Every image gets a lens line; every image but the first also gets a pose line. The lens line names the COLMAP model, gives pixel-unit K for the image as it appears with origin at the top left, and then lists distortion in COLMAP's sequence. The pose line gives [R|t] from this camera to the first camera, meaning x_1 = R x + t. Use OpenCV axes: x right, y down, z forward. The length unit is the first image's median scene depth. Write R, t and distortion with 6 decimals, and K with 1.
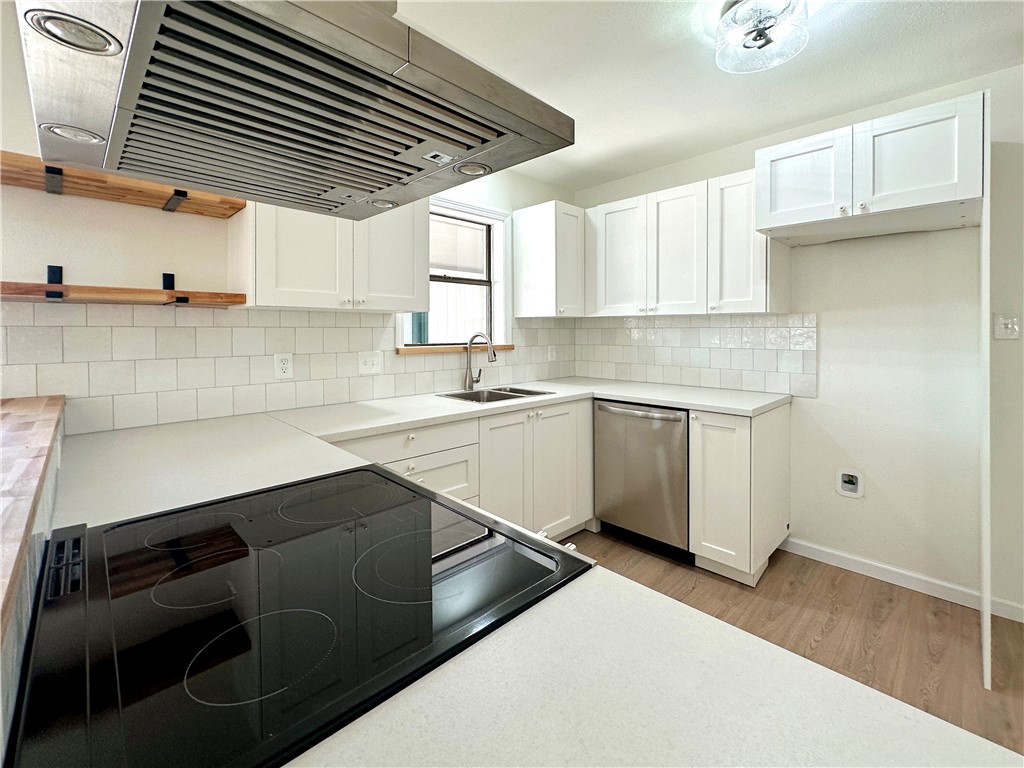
lens RADIAL K [[440.0, 0, 510.8], [0, 440.0, 335.0], [0, 0, 1]] dist [0.000644, -0.000009]
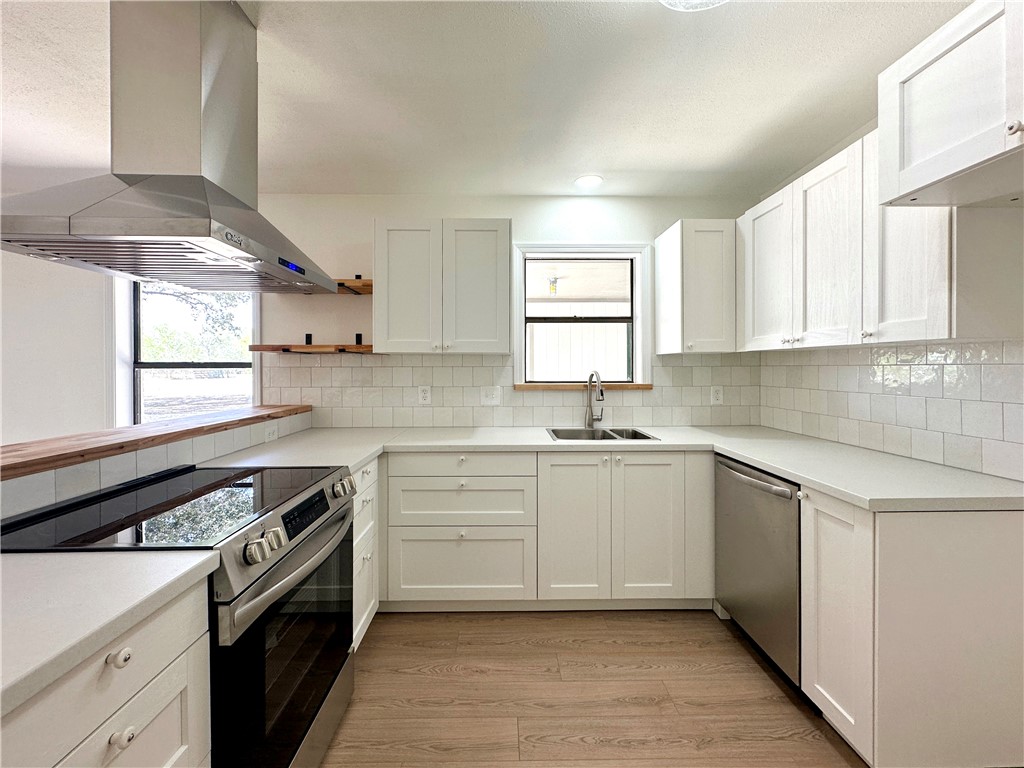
lens RADIAL K [[418.3, 0, 511.0], [0, 418.3, 370.0], [0, 0, 1]] dist [-0.001704, -0.000168]
pose [[0.731935, 0.002977, -0.681368, 0.440315], [-0.005584, 0.999983, -0.001628, -0.005542], [0.681352, 0.004996, 0.731939, 0.176033]]
